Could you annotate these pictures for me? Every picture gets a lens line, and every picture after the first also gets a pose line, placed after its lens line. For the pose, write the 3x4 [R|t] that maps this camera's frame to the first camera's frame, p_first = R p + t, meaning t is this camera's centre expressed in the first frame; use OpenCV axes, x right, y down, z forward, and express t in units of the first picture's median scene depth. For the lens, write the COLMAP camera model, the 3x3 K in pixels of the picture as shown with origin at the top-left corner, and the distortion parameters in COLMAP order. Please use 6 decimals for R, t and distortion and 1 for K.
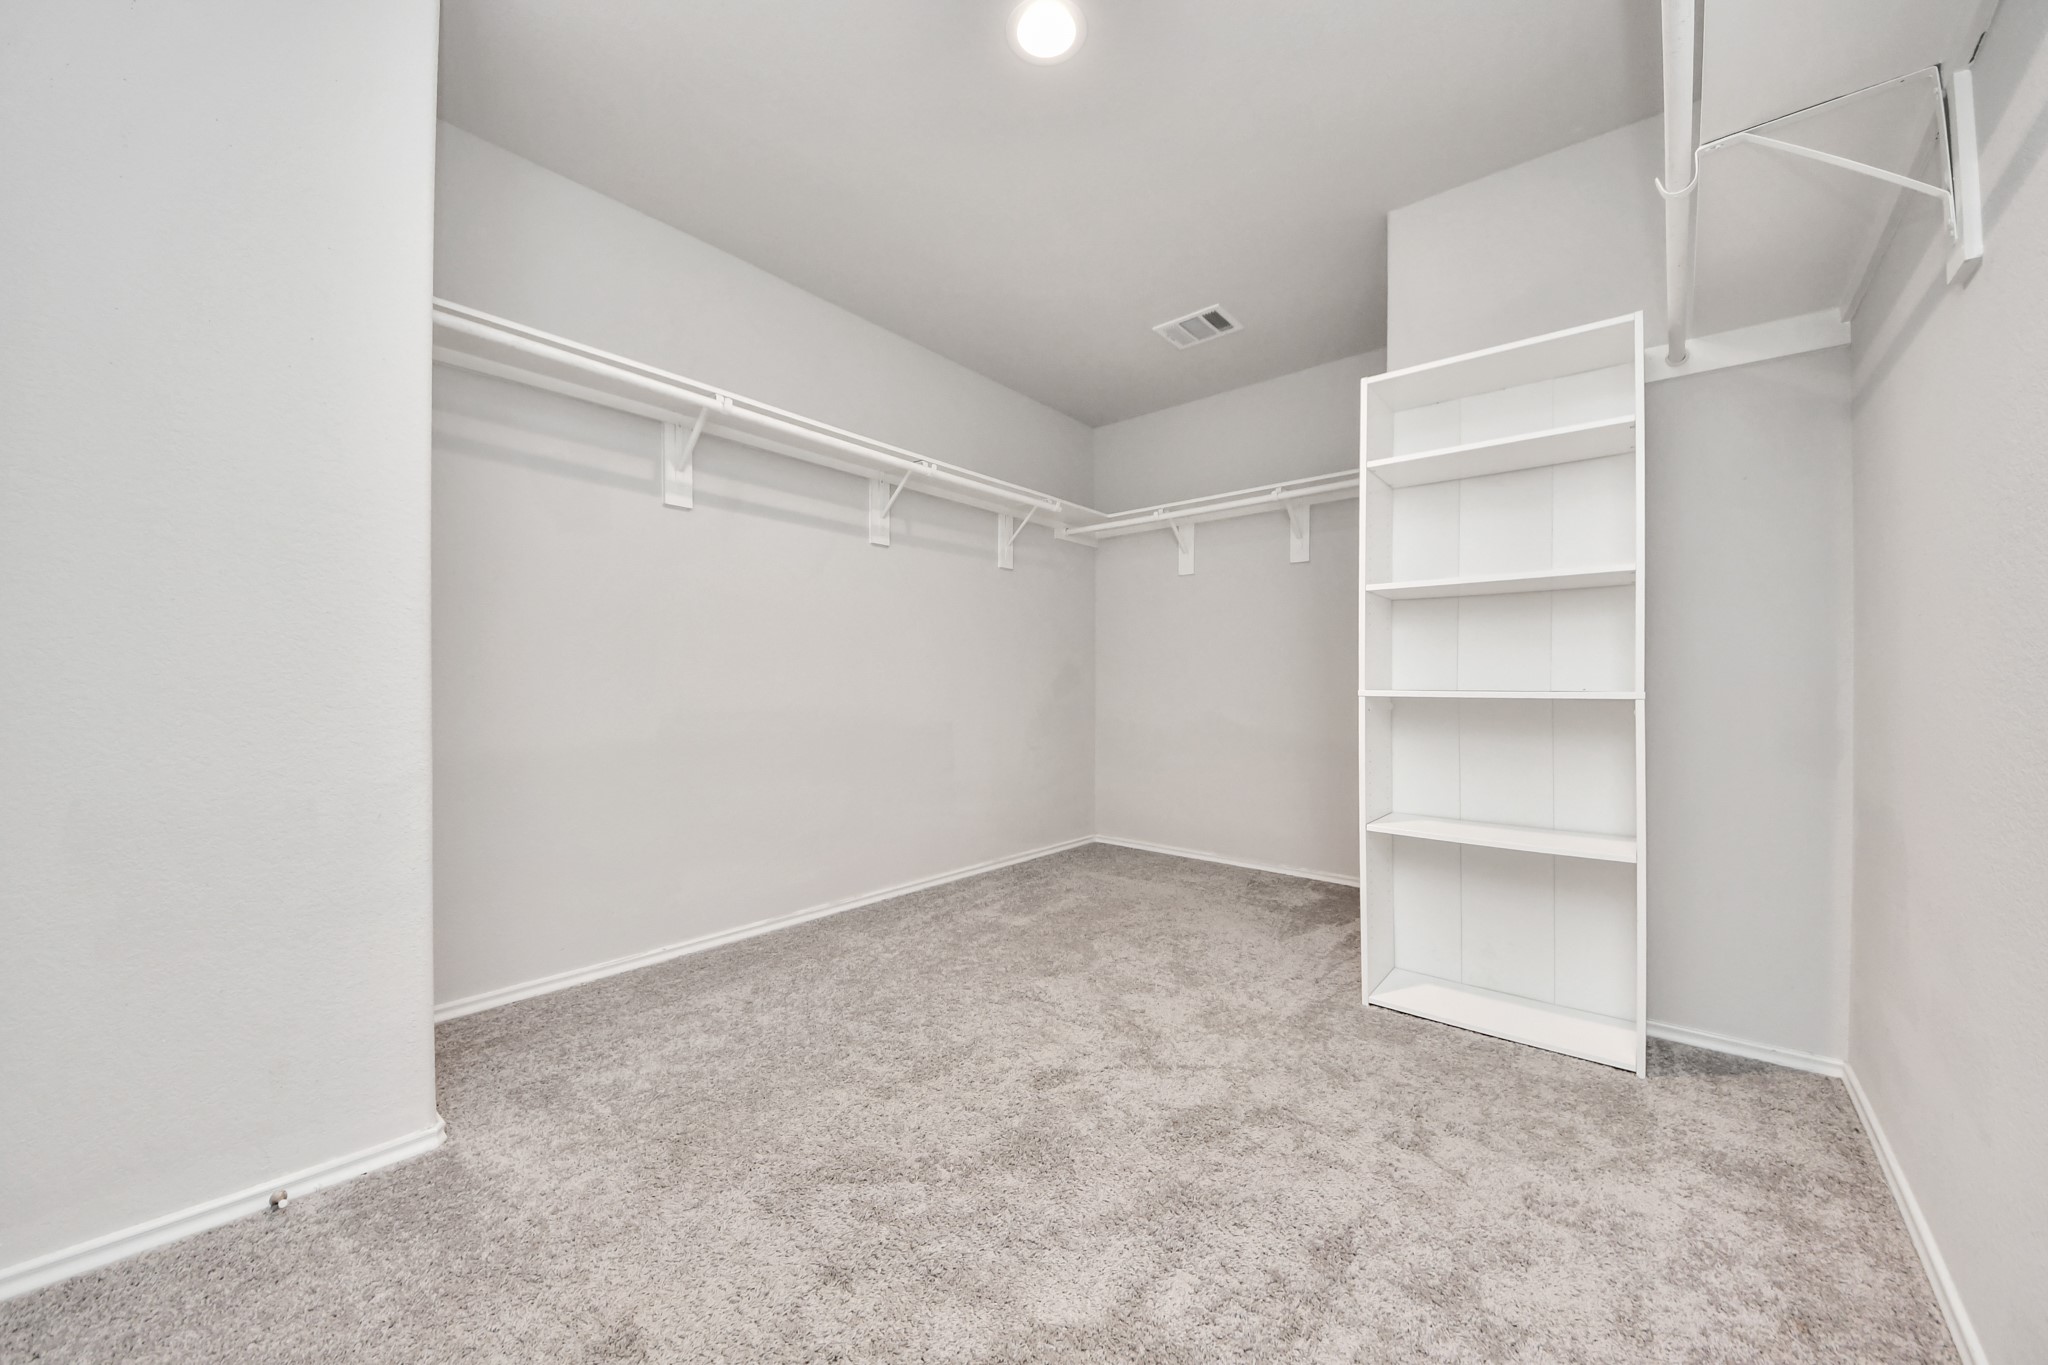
lens RADIAL K [[740.3, 0, 1020.9], [0, 740.3, 684.1], [0, 0, 1]] dist [0.002174, -0.001082]
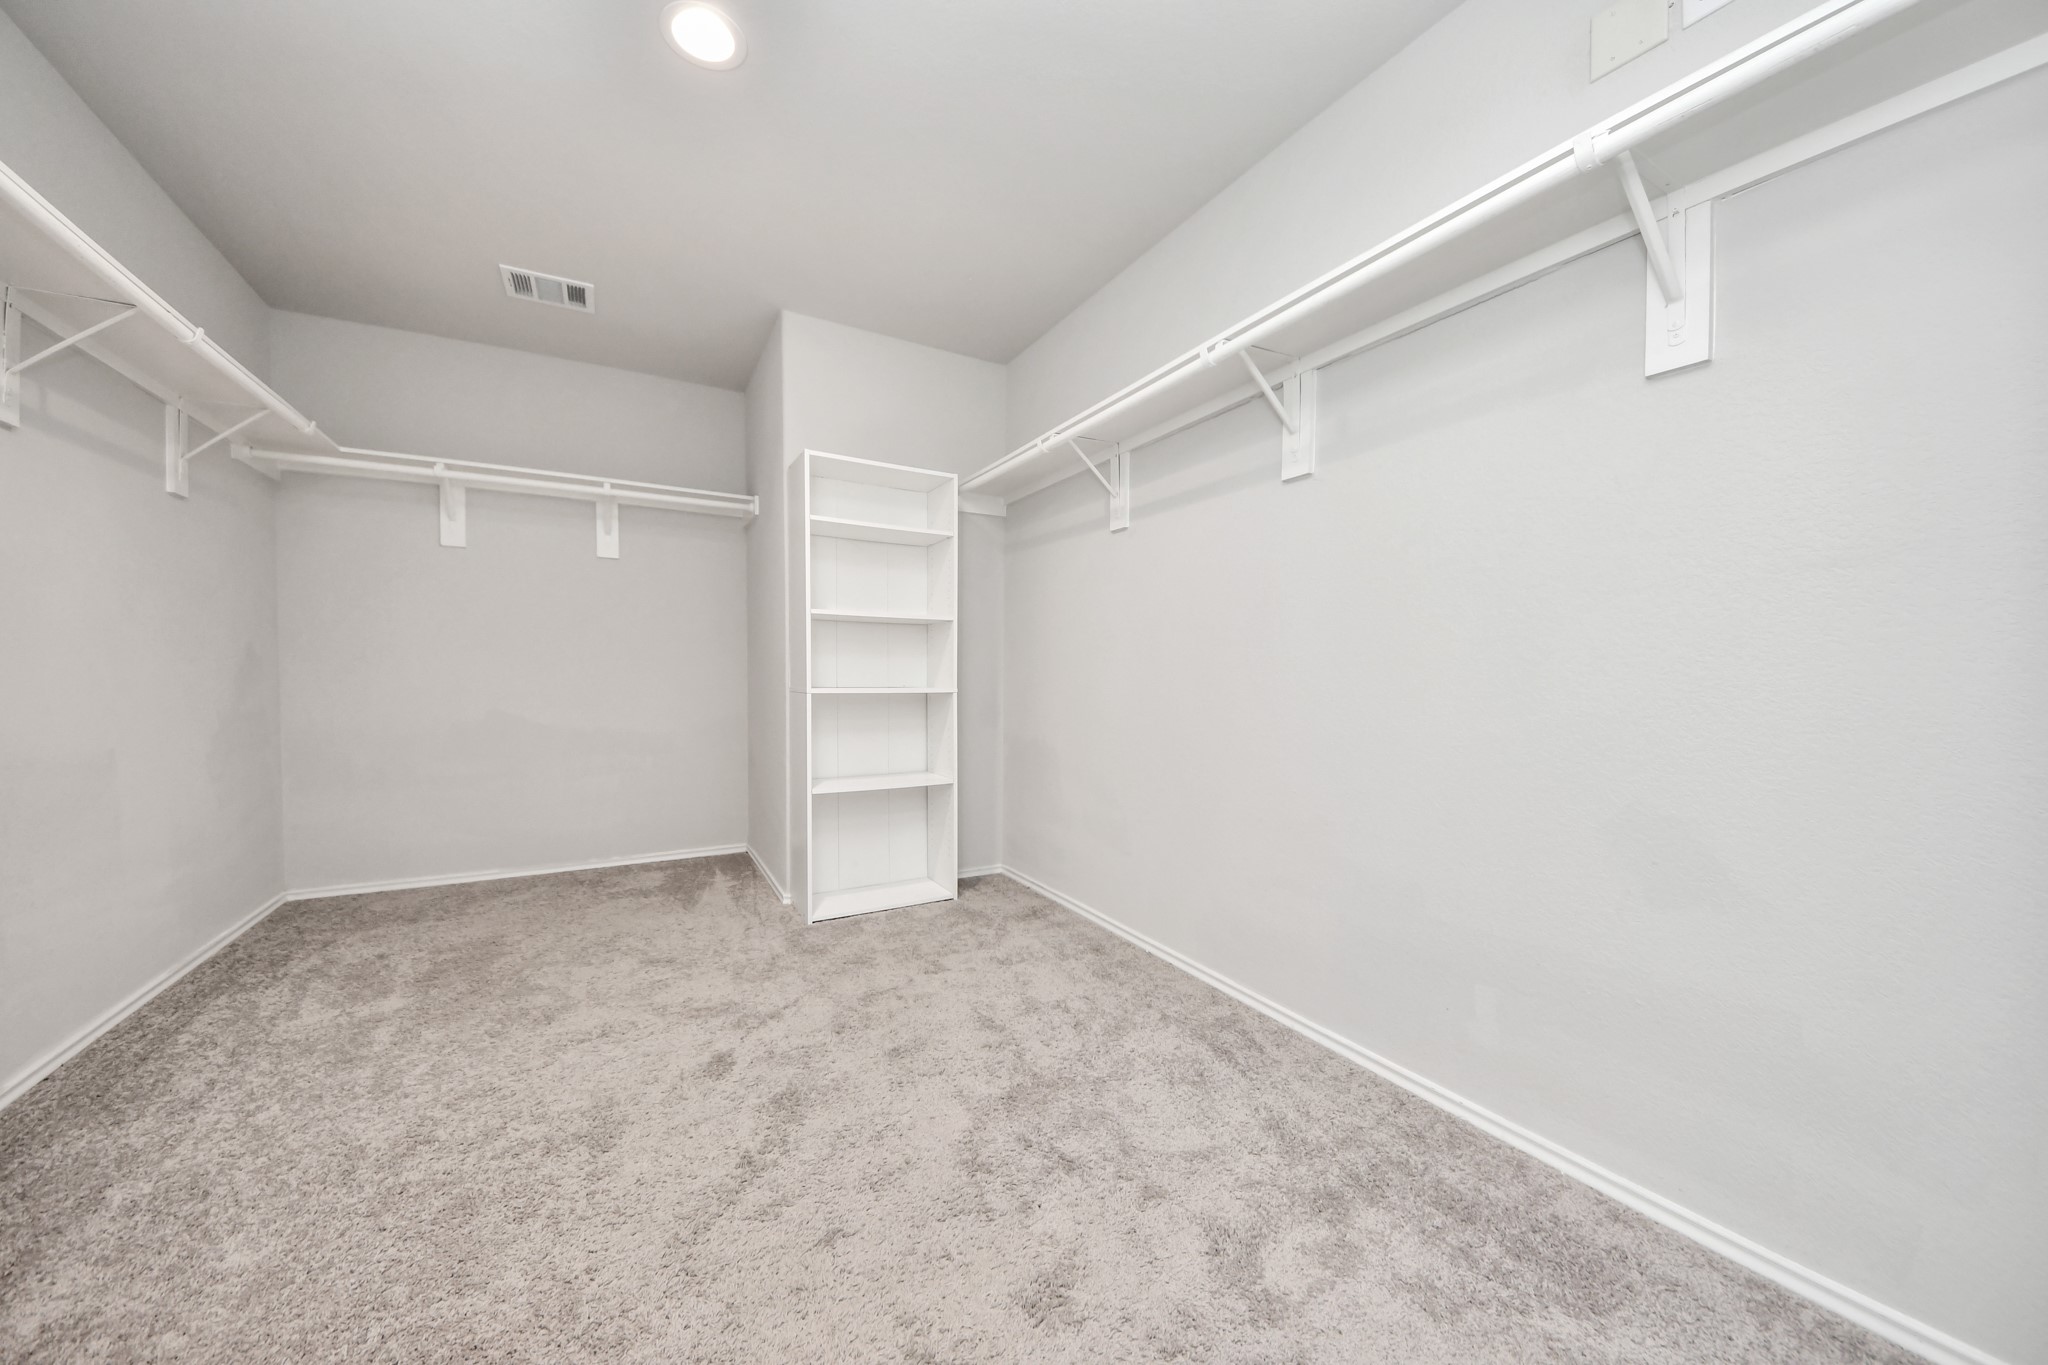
lens RADIAL K [[740.3, 0, 1030.9], [0, 740.3, 683.6], [0, 0, 1]] dist [0.002174, -0.001082]
pose [[0.319405, -0.013137, 0.947527, -0.581217], [-0.009207, 0.999814, 0.016965, -0.022392], [-0.947573, -0.014142, 0.319225, 0.185630]]
